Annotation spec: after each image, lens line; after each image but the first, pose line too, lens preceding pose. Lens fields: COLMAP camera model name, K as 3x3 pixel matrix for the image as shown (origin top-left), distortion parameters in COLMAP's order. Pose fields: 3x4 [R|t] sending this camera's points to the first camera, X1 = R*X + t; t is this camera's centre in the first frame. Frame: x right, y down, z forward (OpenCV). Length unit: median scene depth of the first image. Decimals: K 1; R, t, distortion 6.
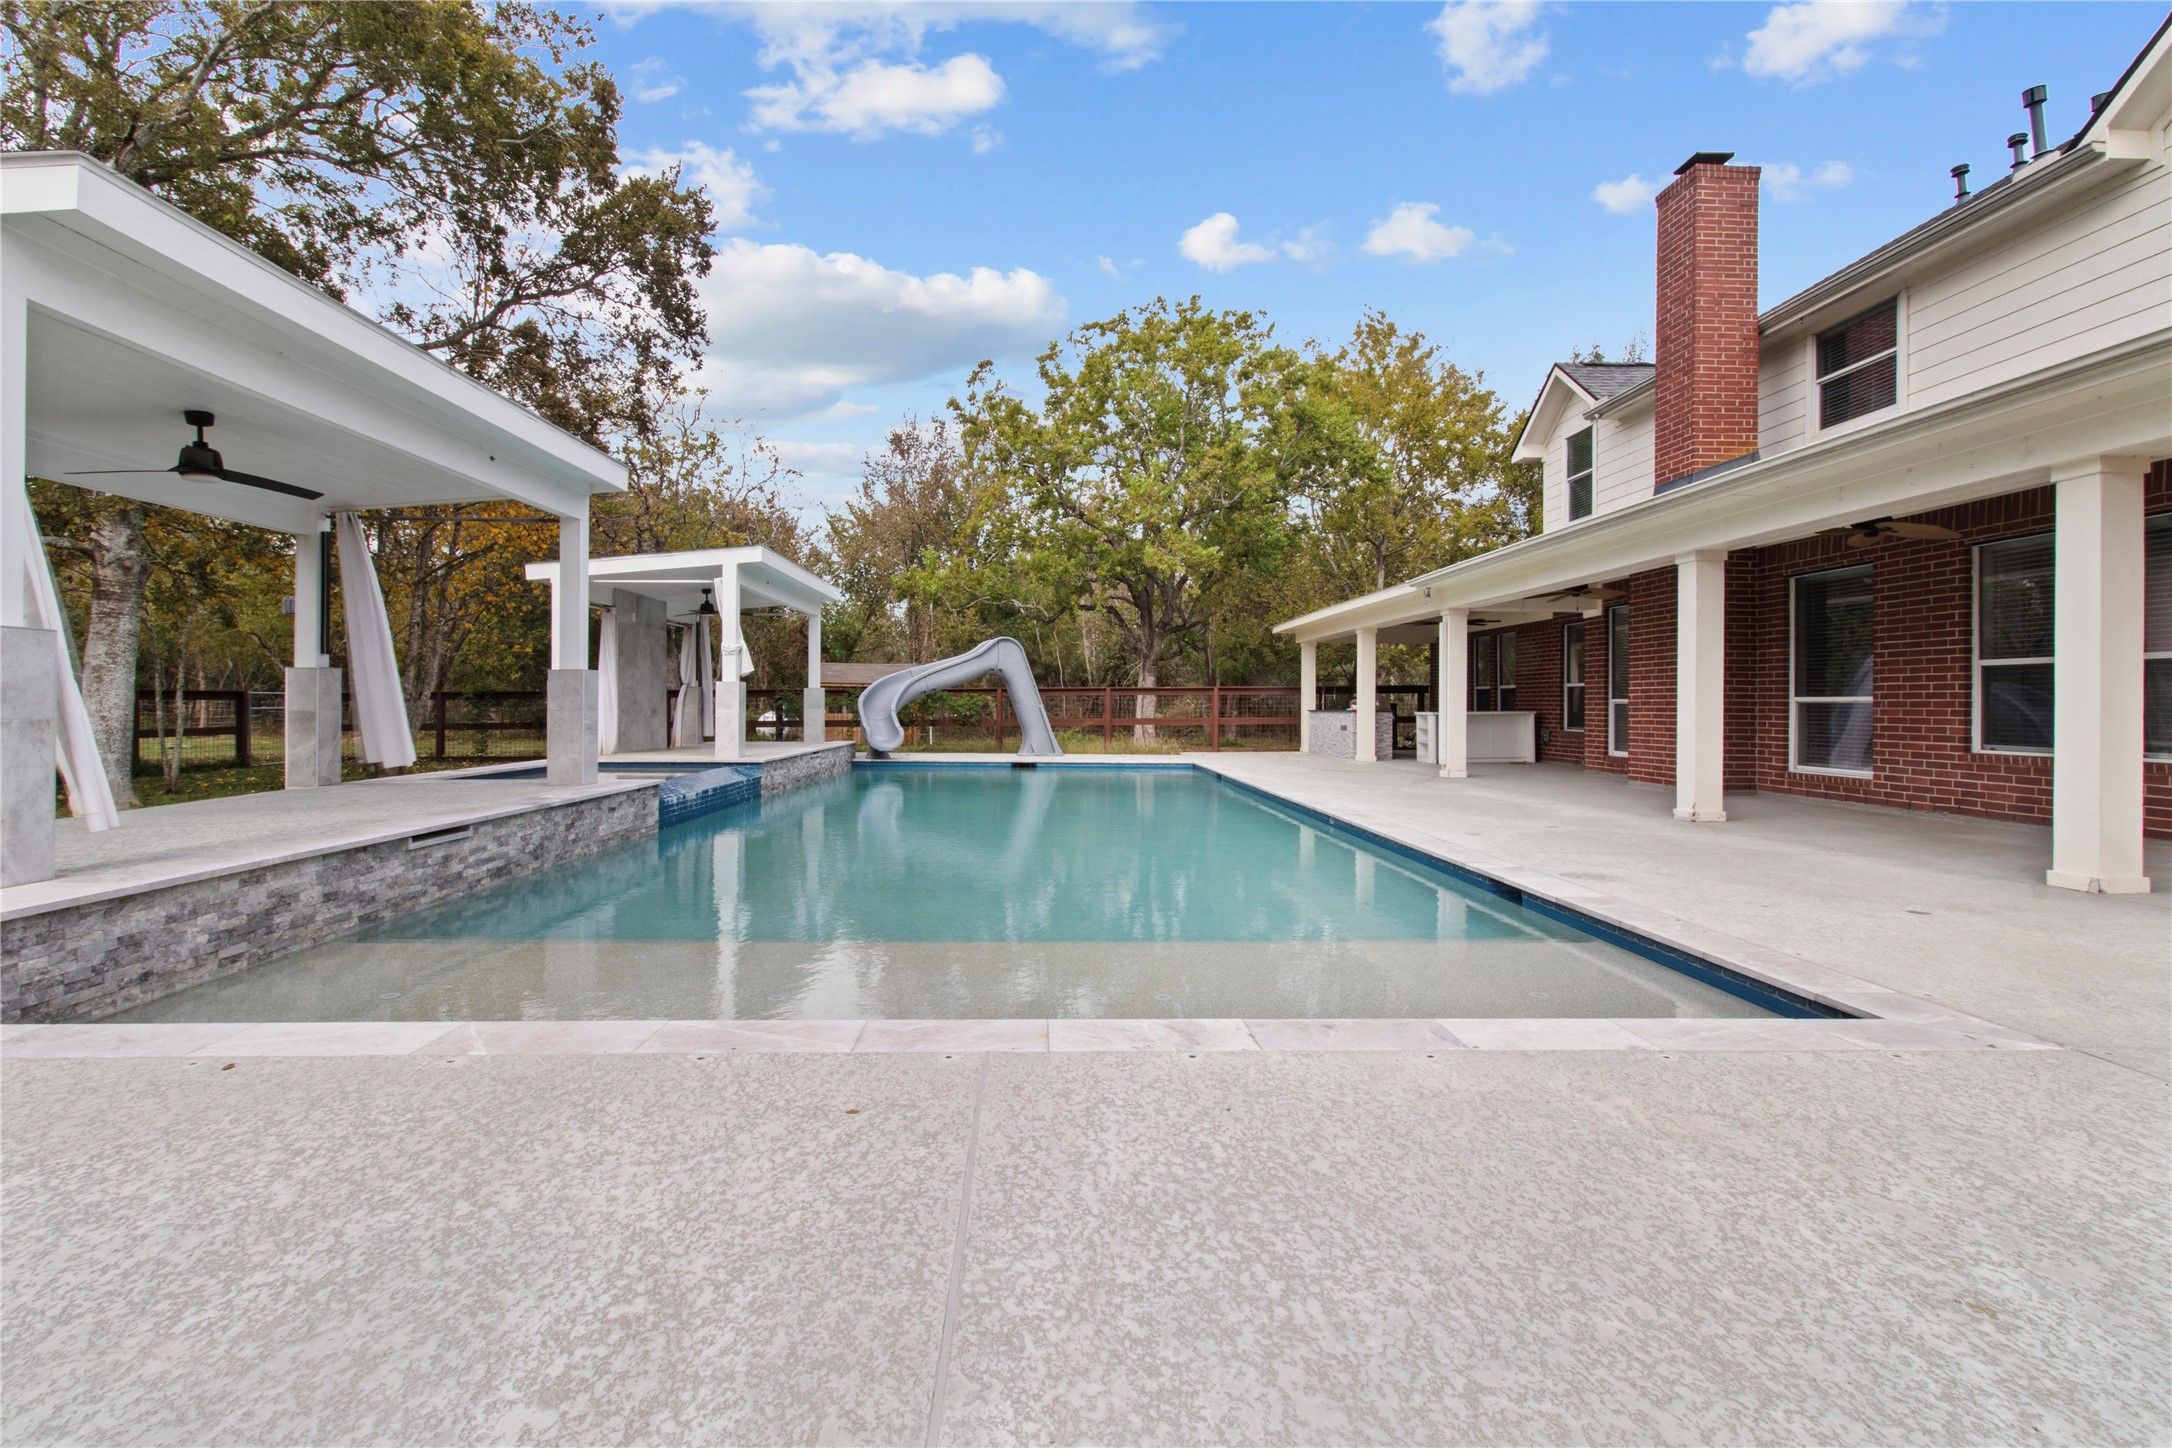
lens RADIAL K [[1022.4, 0, 1093.0], [0, 1022.4, 696.2], [0, 0, 1]] dist [0.002914, 0.000005]
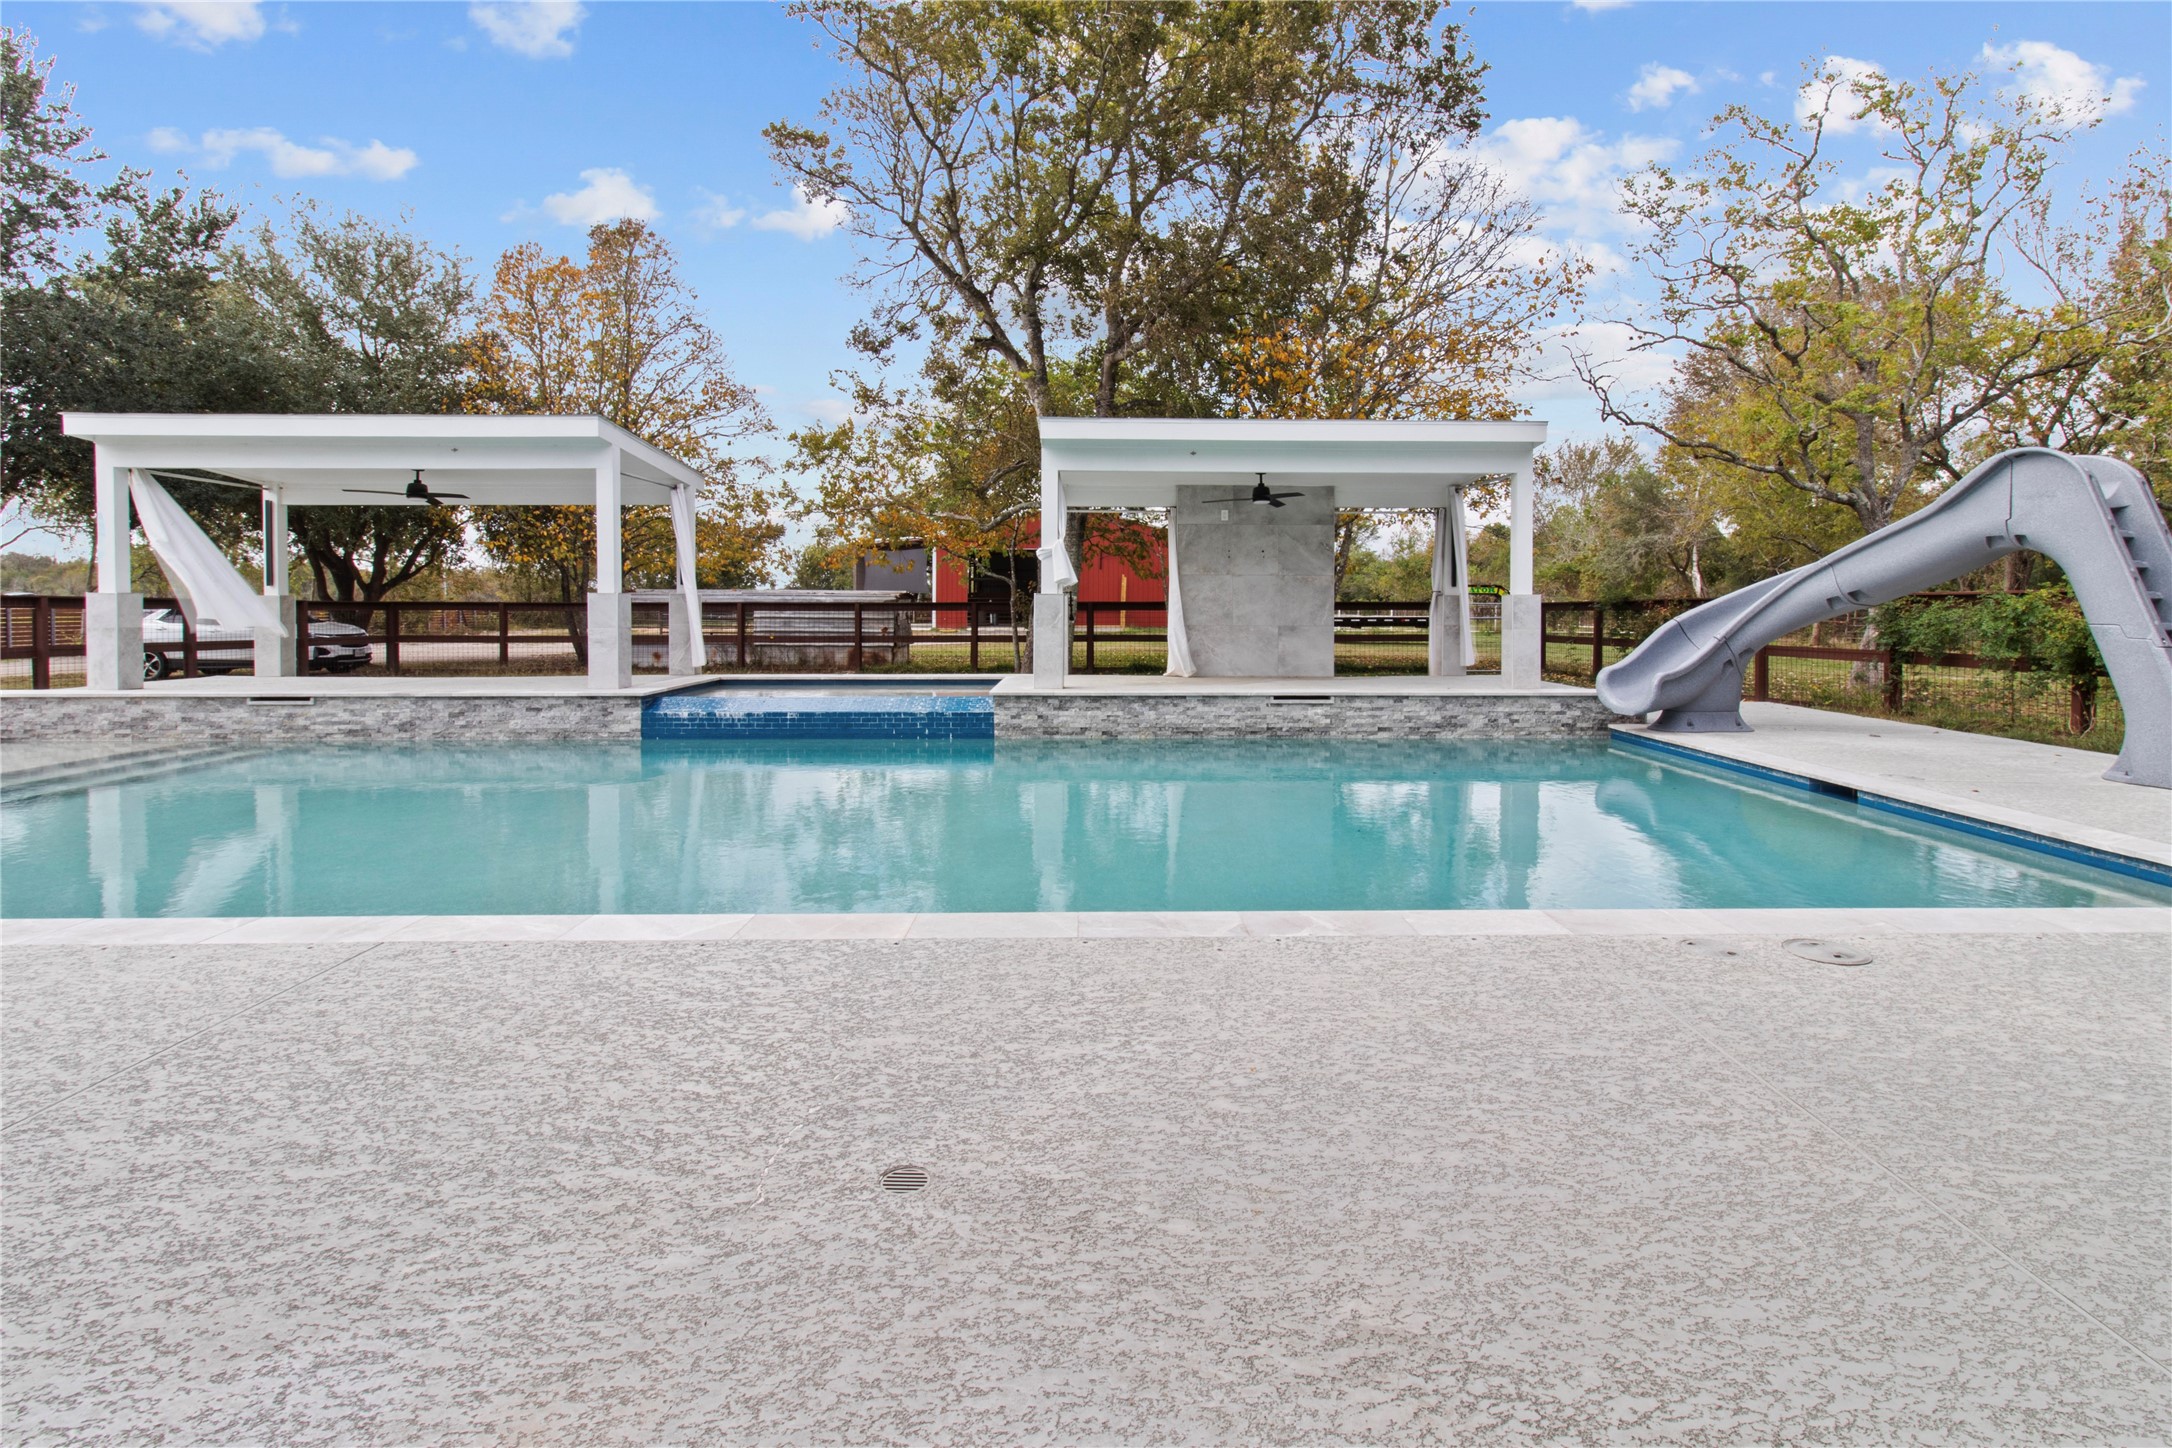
lens RADIAL K [[1048.7, 0, 1083.3], [0, 1048.7, 609.8], [0, 0, 1]] dist [0.002123, 0.000033]
pose [[-0.017149, 0.003312, -0.999847, 0.625800], [0.006822, 0.999972, 0.003196, -0.005331], [0.999830, -0.006766, -0.017172, 1.381176]]
